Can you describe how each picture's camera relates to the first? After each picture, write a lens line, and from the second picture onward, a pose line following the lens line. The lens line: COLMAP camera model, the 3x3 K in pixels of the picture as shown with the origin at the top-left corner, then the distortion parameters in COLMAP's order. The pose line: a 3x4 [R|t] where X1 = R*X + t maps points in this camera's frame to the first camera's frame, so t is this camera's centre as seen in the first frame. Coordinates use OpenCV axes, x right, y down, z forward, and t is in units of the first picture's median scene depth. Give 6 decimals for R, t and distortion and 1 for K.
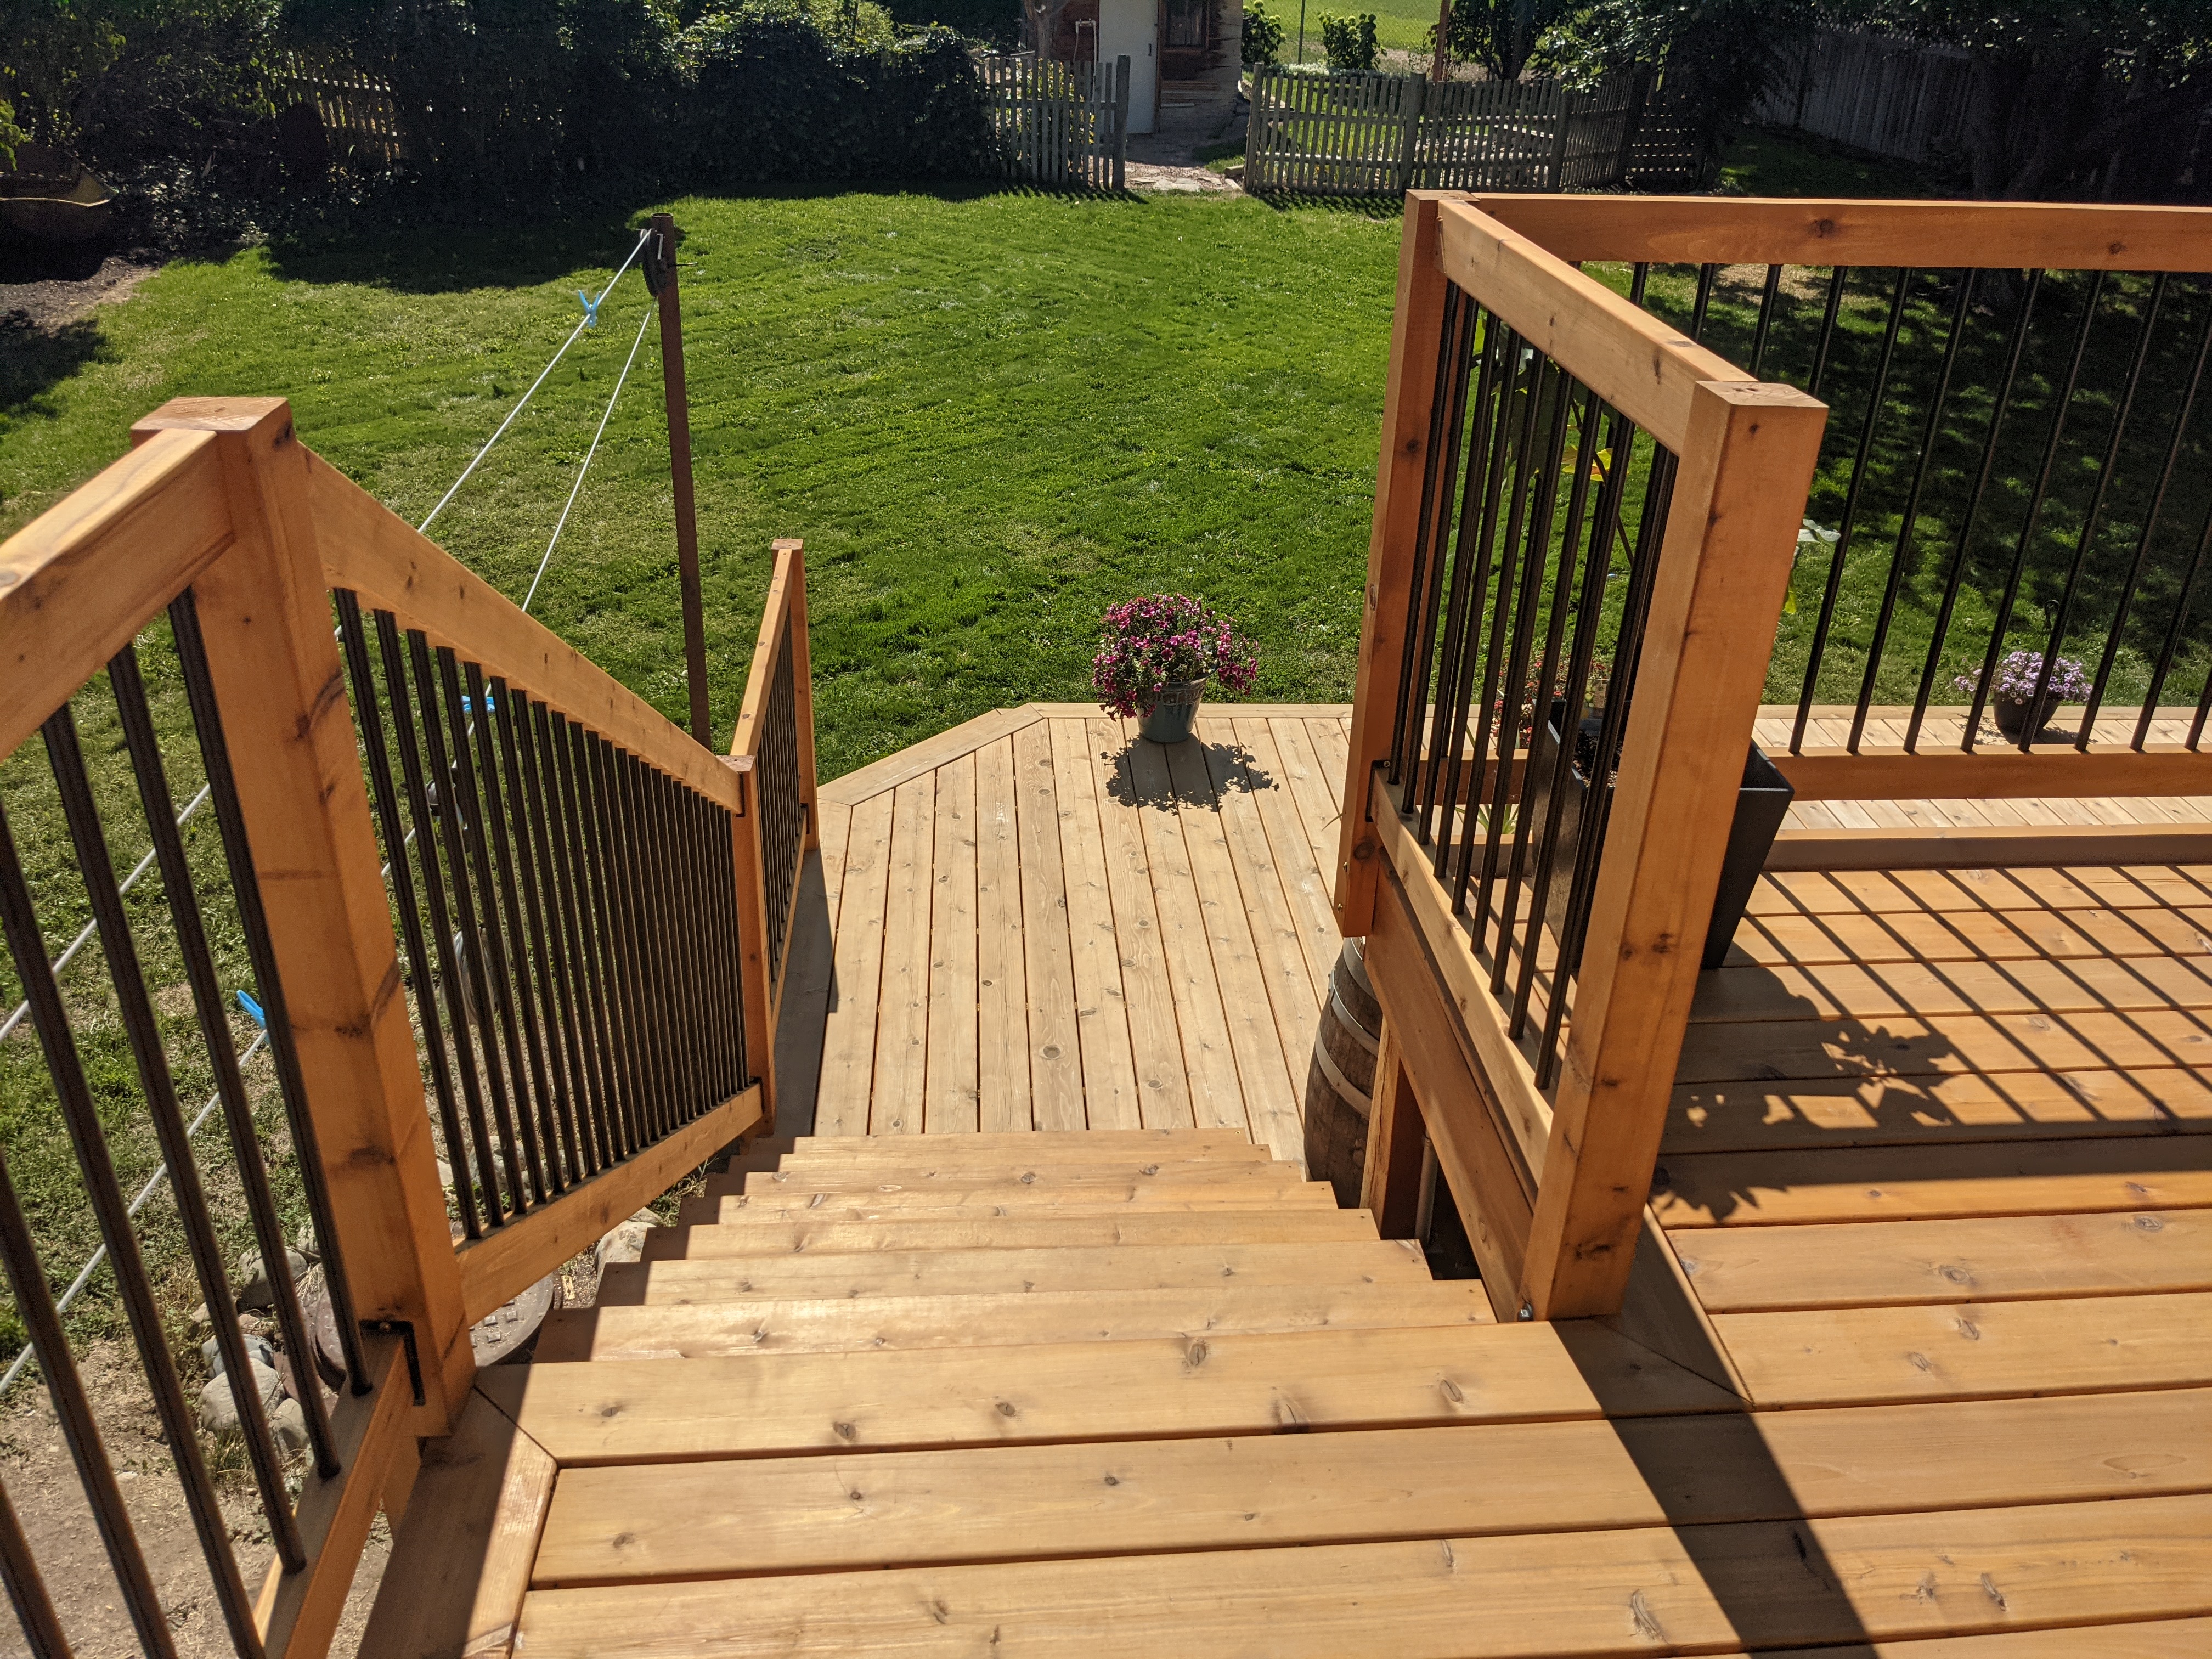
lens RADIAL K [[1719.7, 0, 1113.3], [0, 1719.7, 819.0], [0, 0, 1]] dist [0.015317, -0.016124]
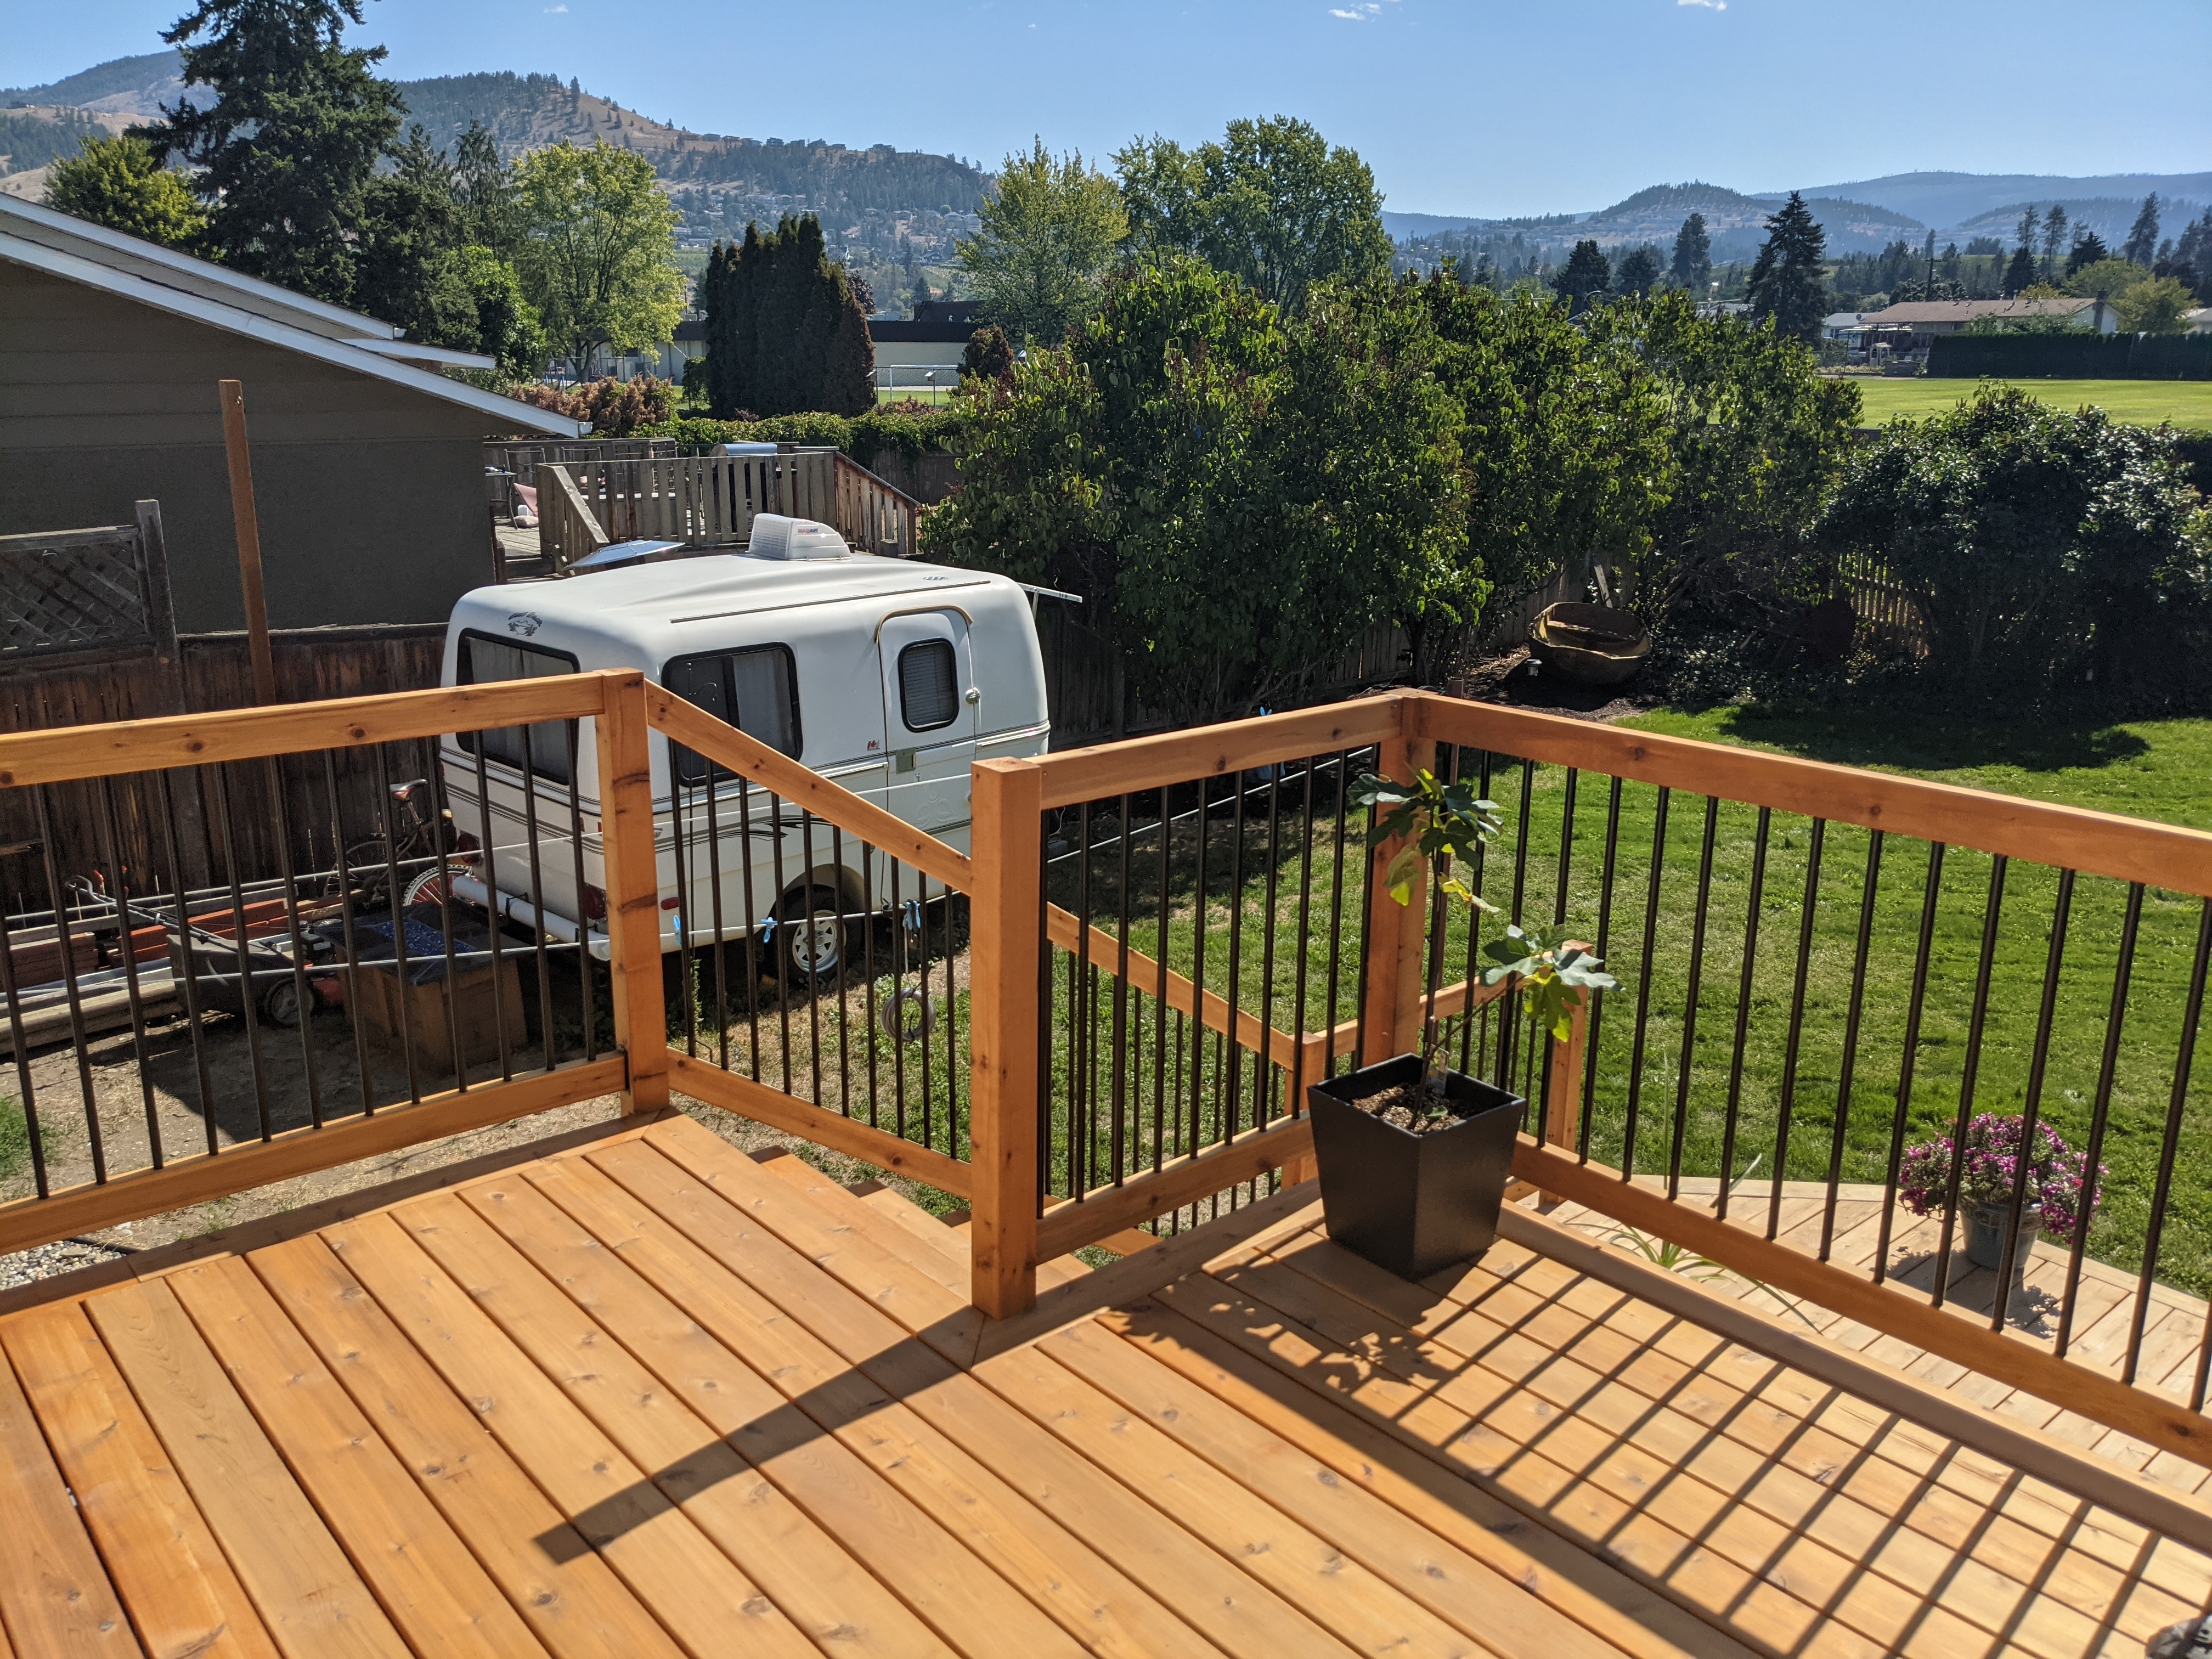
lens RADIAL K [[1719.7, 0, 1095.9], [0, 1719.7, 831.5], [0, 0, 1]] dist [0.015317, -0.016124]
pose [[0.583011, 0.182981, -0.791591, 1.238863], [-0.377732, 0.923652, -0.064693, -0.054539], [0.719317, 0.336726, 0.607617, -0.060192]]
